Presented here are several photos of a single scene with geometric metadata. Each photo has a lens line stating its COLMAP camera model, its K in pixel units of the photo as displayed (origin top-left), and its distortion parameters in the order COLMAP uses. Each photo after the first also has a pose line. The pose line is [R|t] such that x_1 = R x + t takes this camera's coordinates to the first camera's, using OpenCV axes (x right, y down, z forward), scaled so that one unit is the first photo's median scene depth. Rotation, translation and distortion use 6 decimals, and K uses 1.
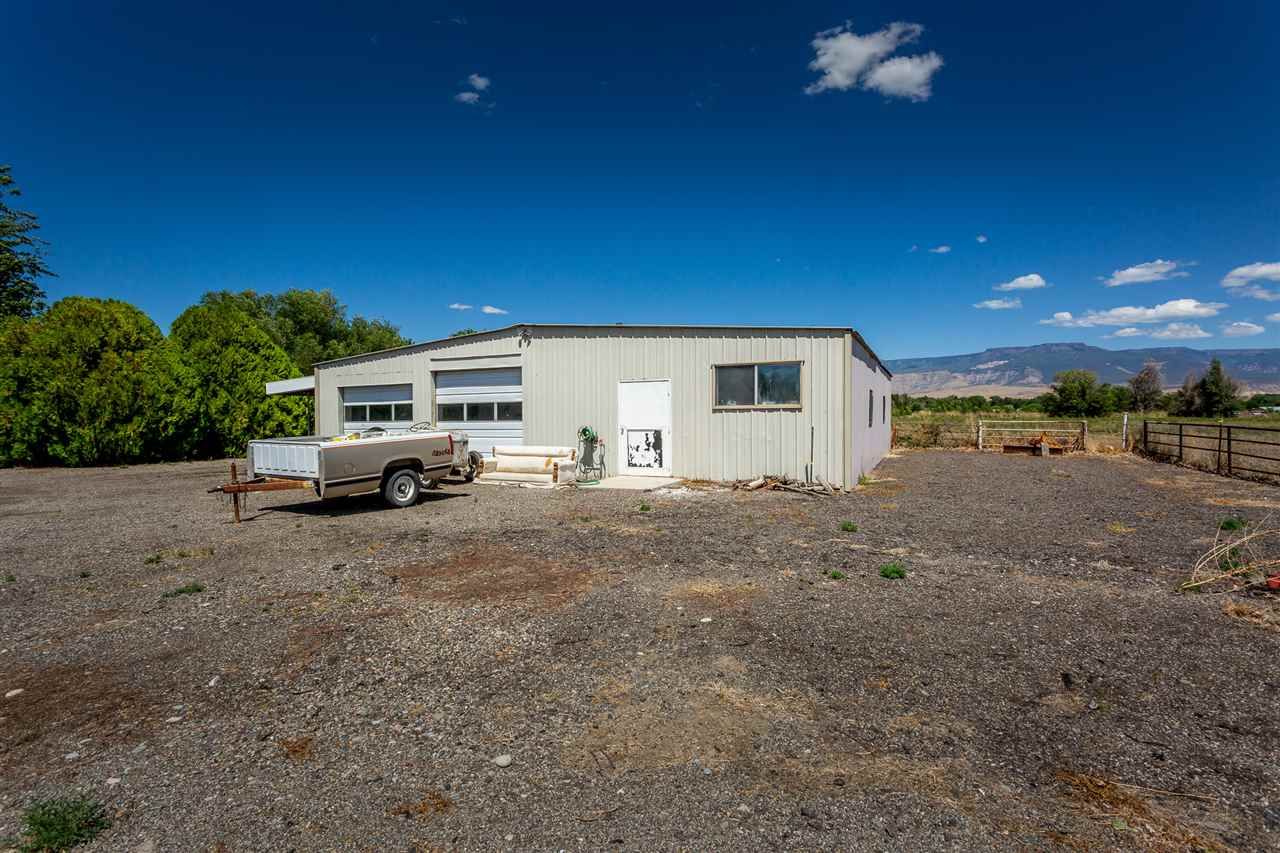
lens RADIAL K [[602.5, 0, 637.1], [0, 602.5, 421.7], [0, 0, 1]] dist [0.009538, 0.000426]
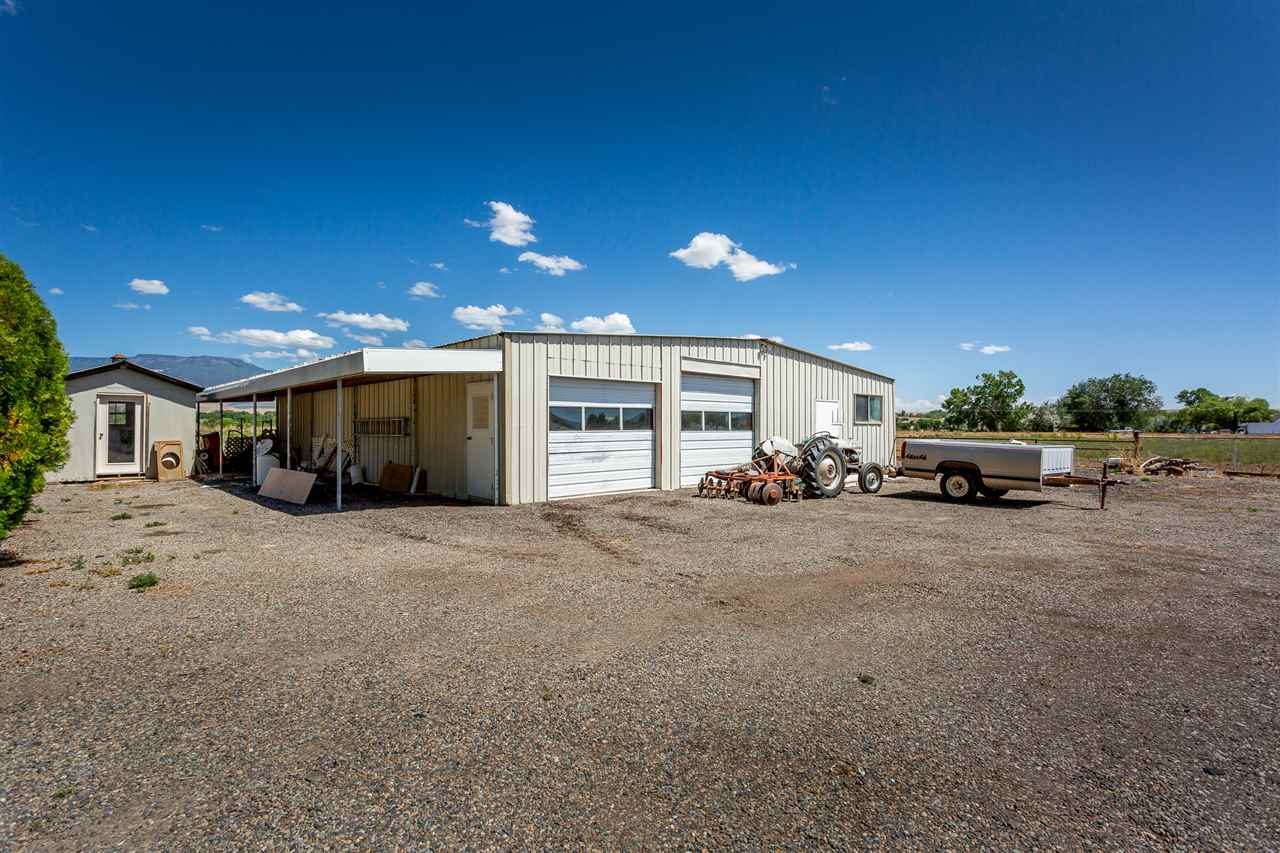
lens RADIAL K [[626.0, 0, 640.0], [0, 626.0, 426.5], [0, 0, 1]] dist [-0.000035, 0.000046]
pose [[0.346881, 0.012865, 0.937821, -1.084800], [0.005349, 0.999863, -0.015695, 0.006127], [-0.937894, 0.010461, 0.346764, 0.696106]]
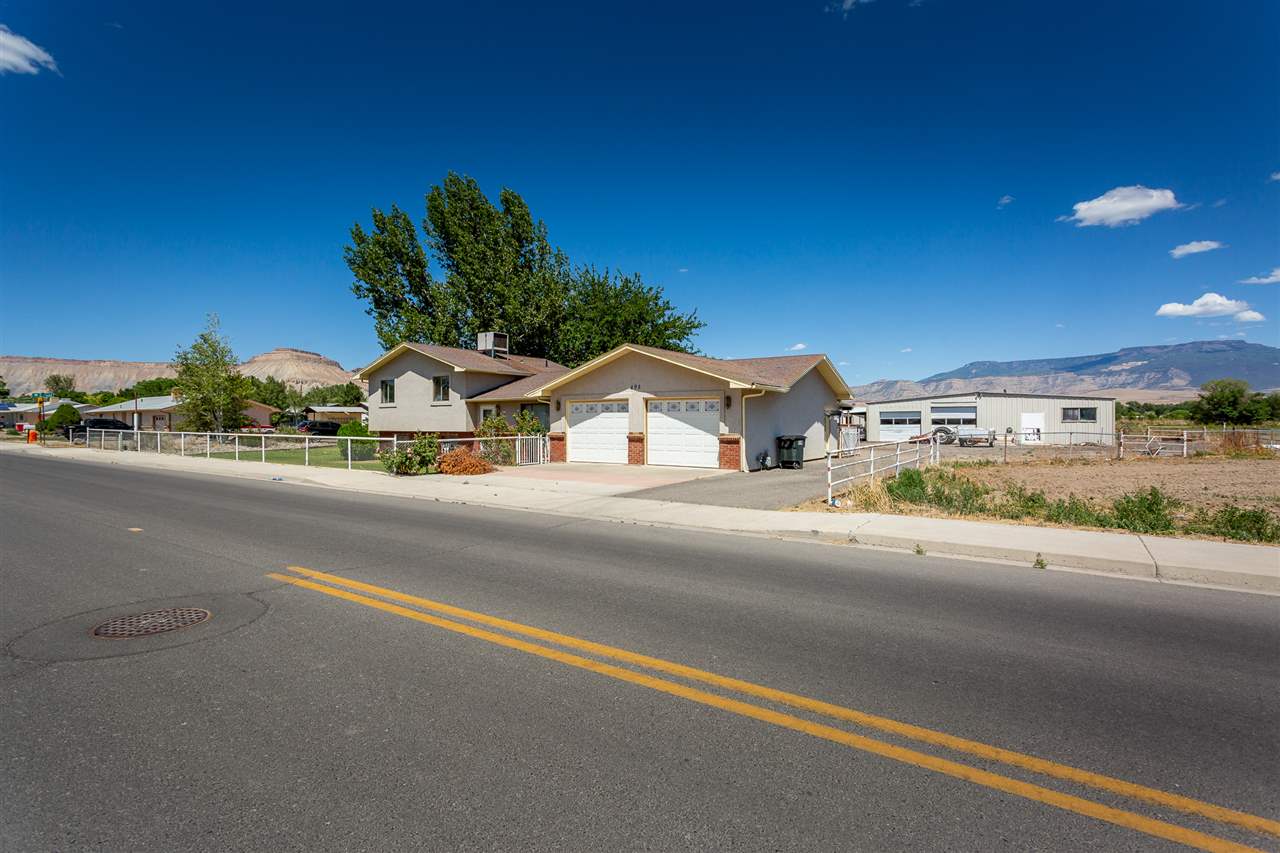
lens RADIAL K [[602.5, 0, 637.1], [0, 602.5, 421.7], [0, 0, 1]] dist [0.009538, 0.000426]
pose [[0.988917, 0.005941, -0.148353, -1.165089], [-0.006987, 0.999954, -0.006530, 0.010774], [0.148307, 0.007494, 0.988913, -1.787077]]
